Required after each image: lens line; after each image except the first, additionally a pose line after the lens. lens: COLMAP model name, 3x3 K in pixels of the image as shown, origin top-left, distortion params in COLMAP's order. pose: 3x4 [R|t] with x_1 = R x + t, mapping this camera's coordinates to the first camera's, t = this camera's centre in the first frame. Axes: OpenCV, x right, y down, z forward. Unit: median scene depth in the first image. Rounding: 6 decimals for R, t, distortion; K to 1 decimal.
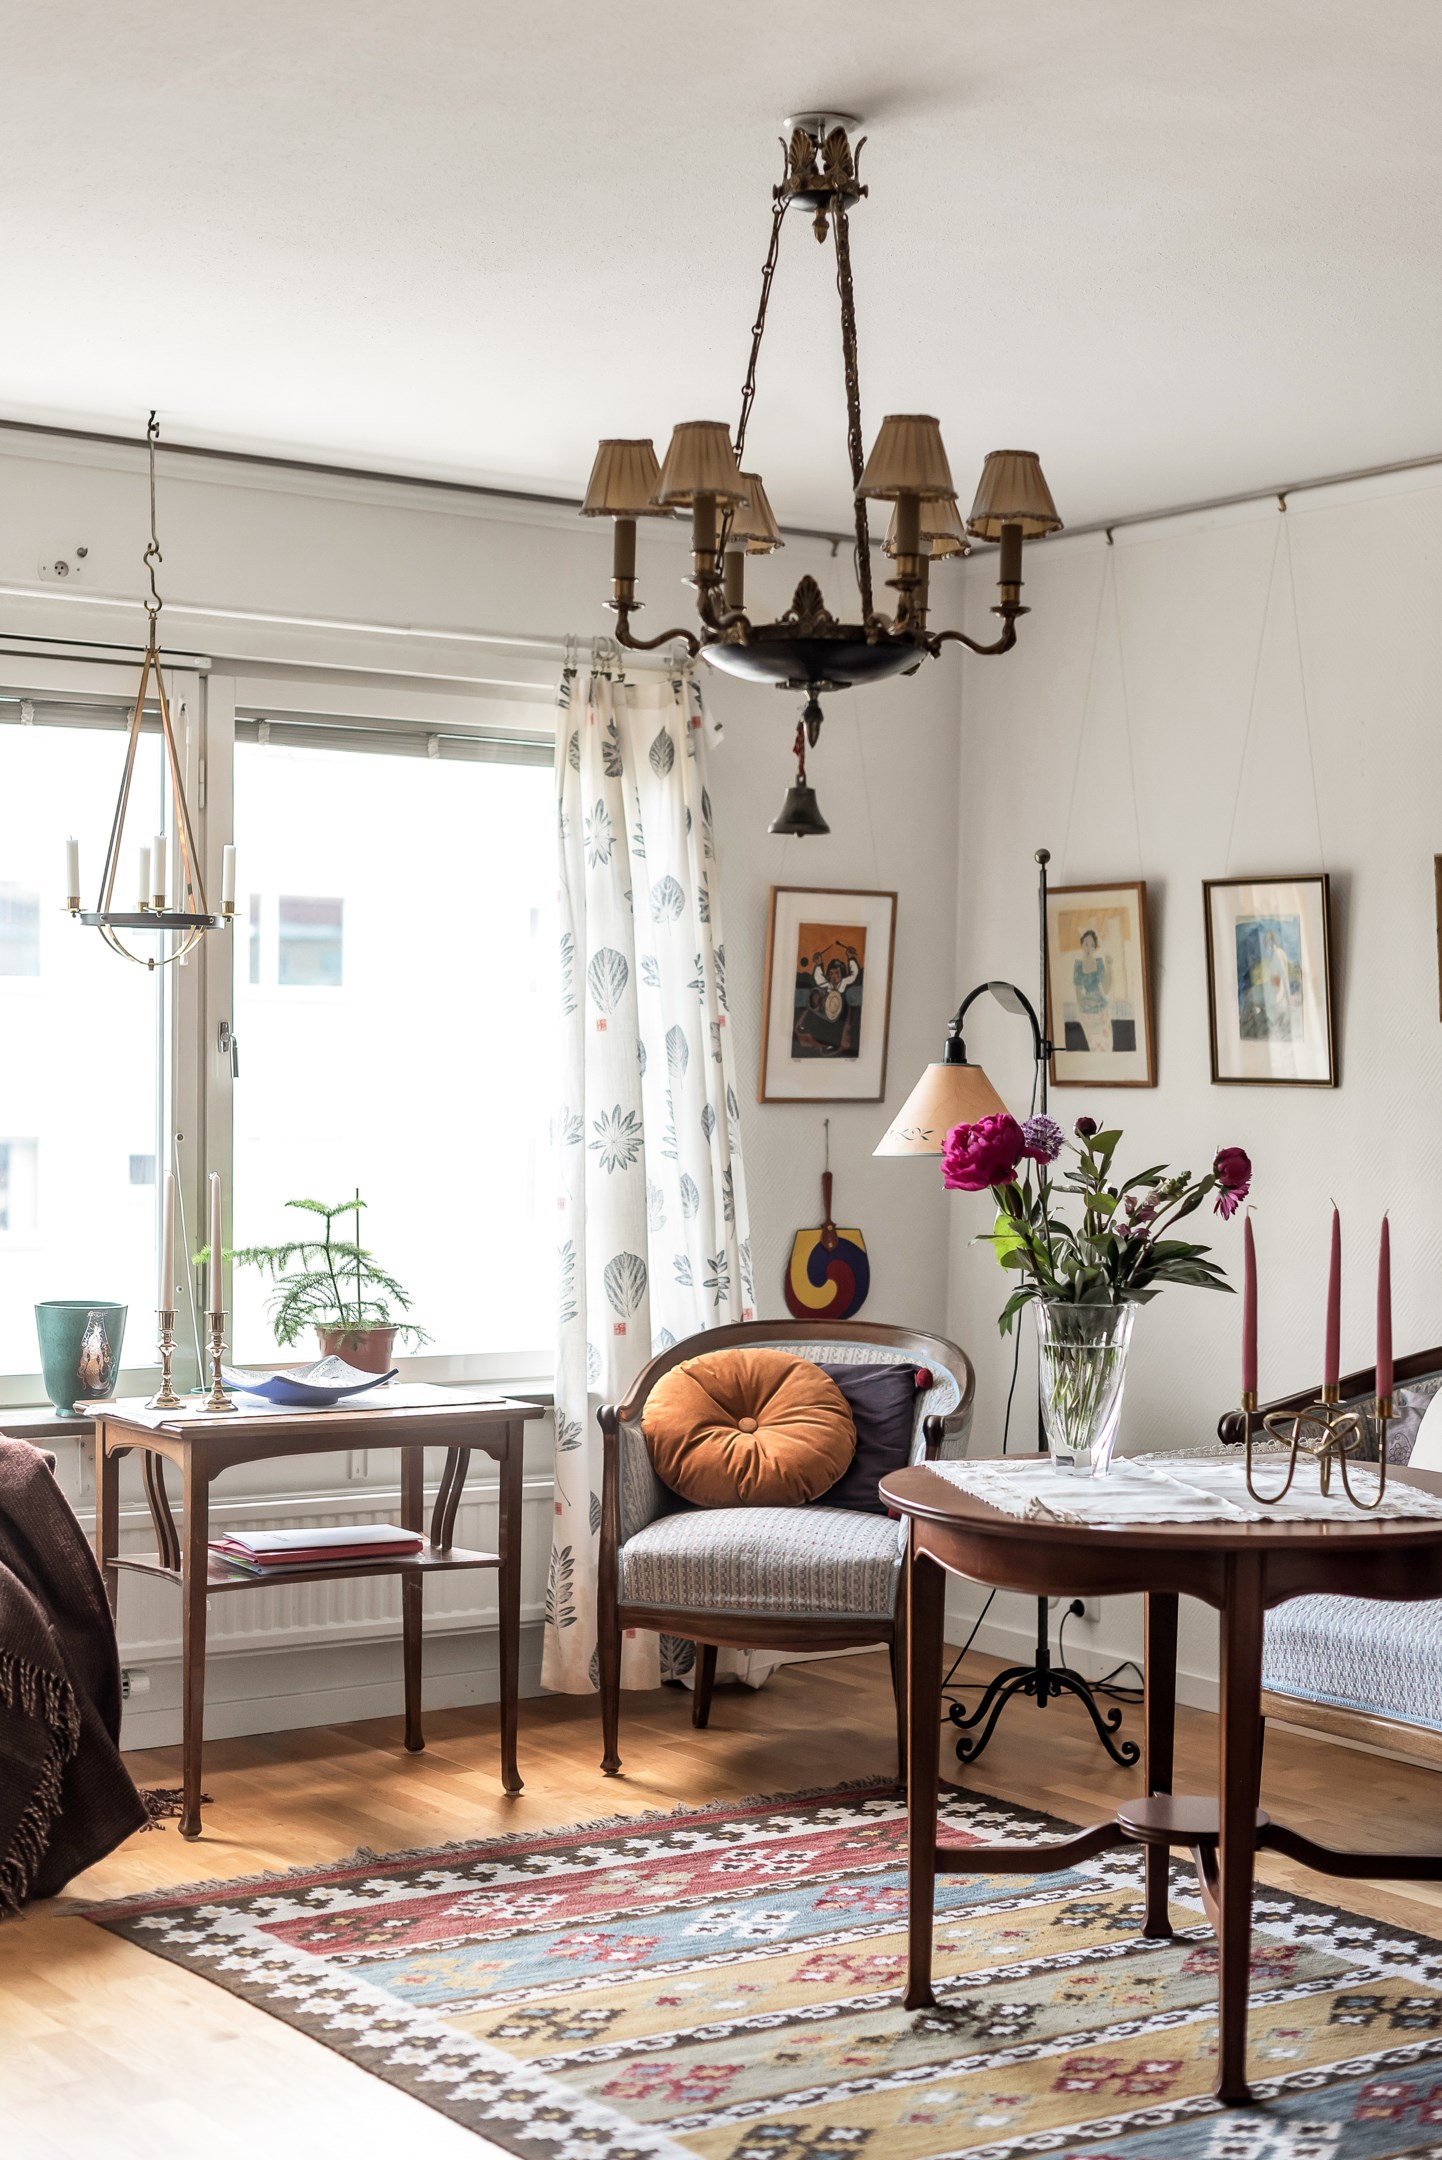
lens RADIAL K [[3206.7, 0, 720.6], [0, 3206.7, 1263.3], [0, 0, 1]] dist [0.029701, 0.088288]
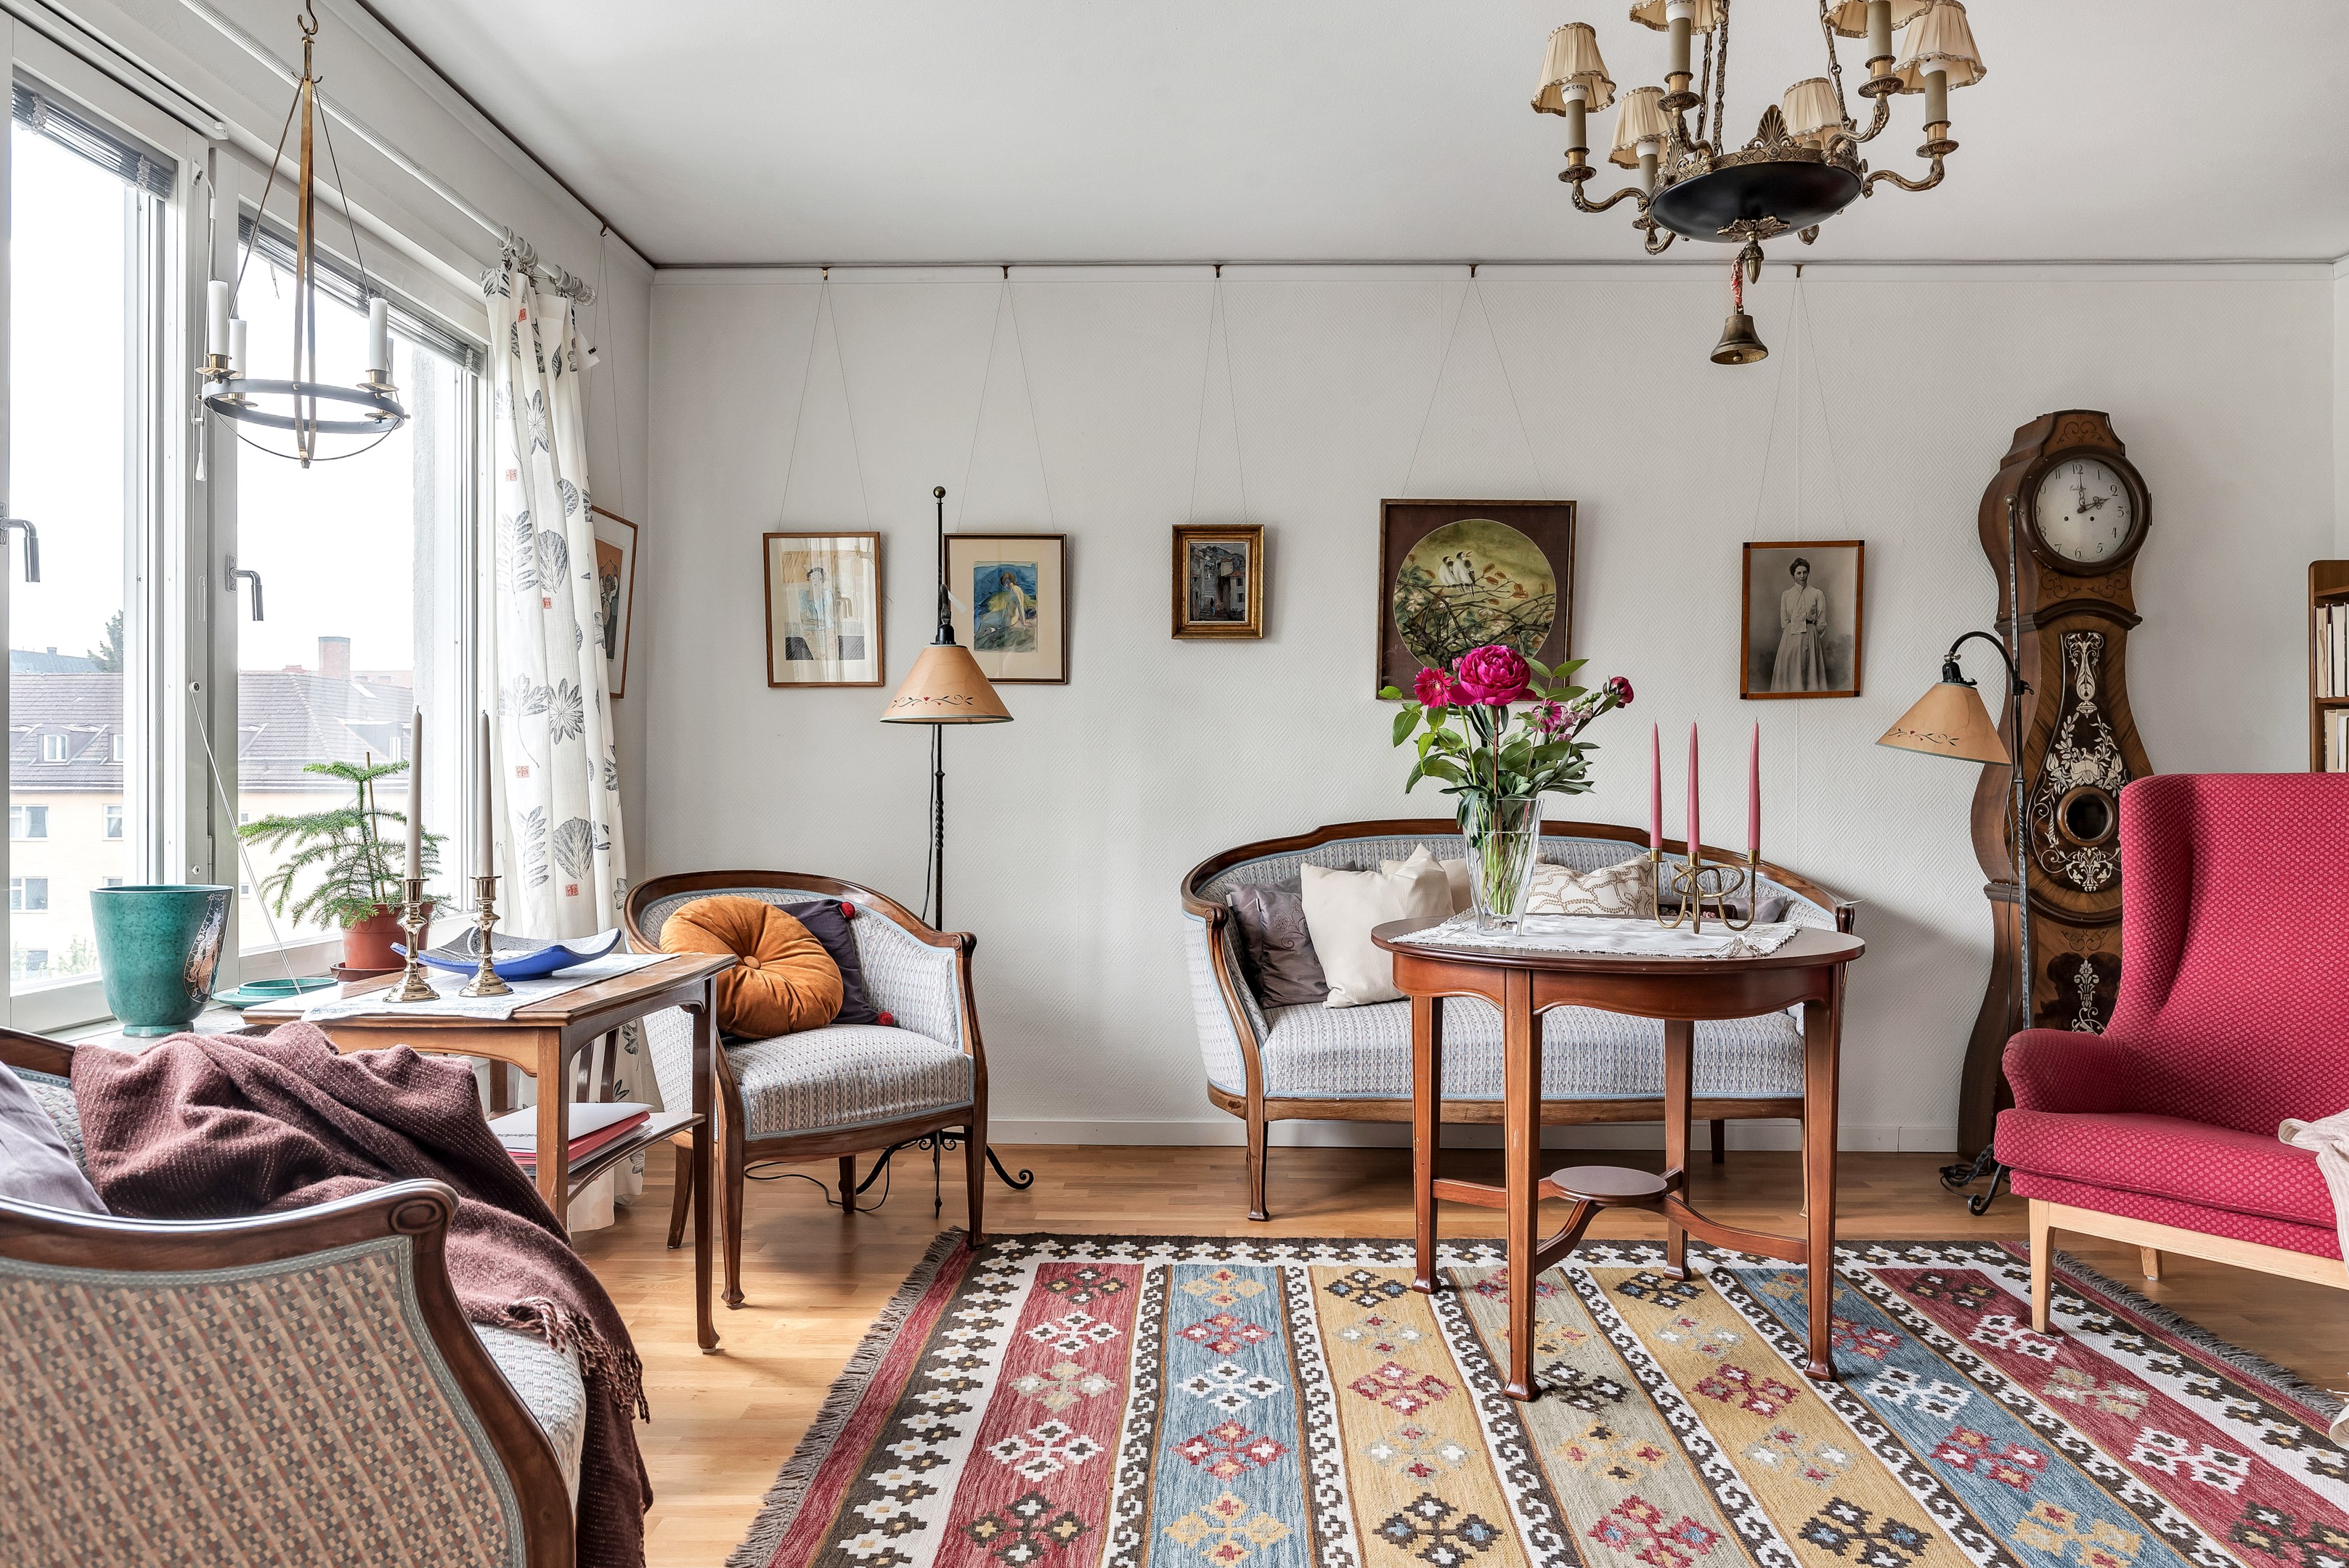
lens RADIAL K [[1570.5, 0, 1200.4], [0, 1570.5, 785.3], [0, 0, 1]] dist [-0.000914, 0.000929]
pose [[0.582453, -0.014378, 0.812737, -0.363607], [0.060300, 0.997853, -0.025562, 0.012752], [-0.810625, 0.063897, 0.582069, 0.579287]]
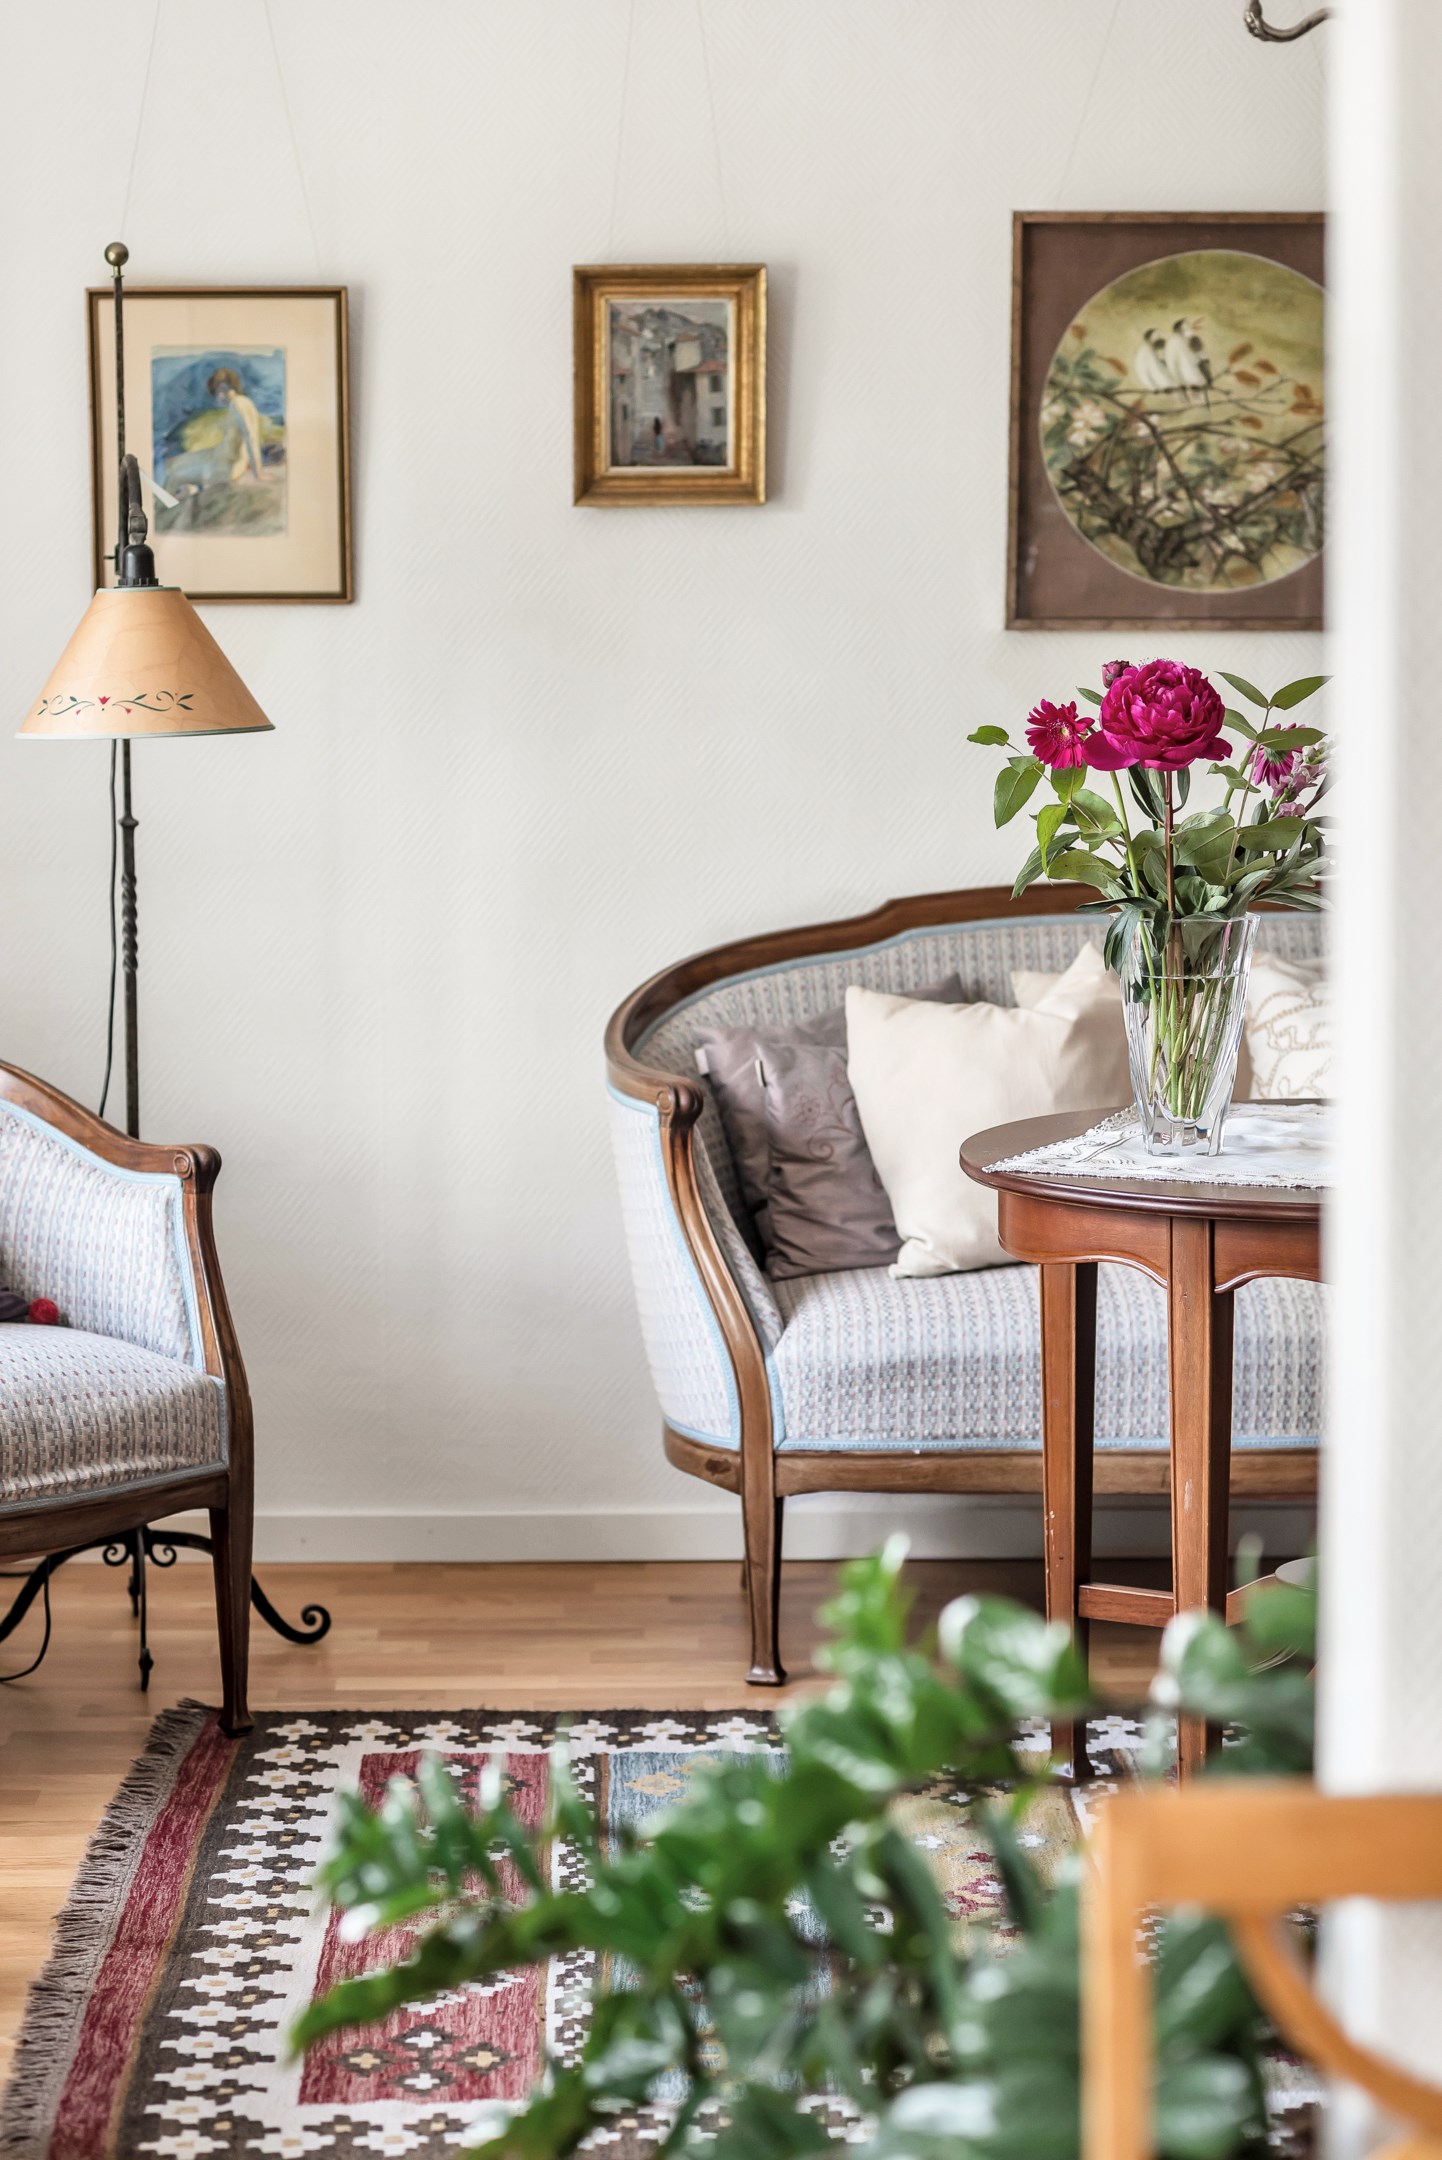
lens RADIAL K [[5243.1, 0, 721.0], [0, 5243.1, 1080.0], [0, 0, 1]] dist [0.012194, -0.676705]
pose [[0.557973, -0.109667, 0.822581, -0.725661], [0.070162, 0.993915, 0.084917, -0.045691], [-0.826888, 0.010333, 0.562272, 0.333812]]
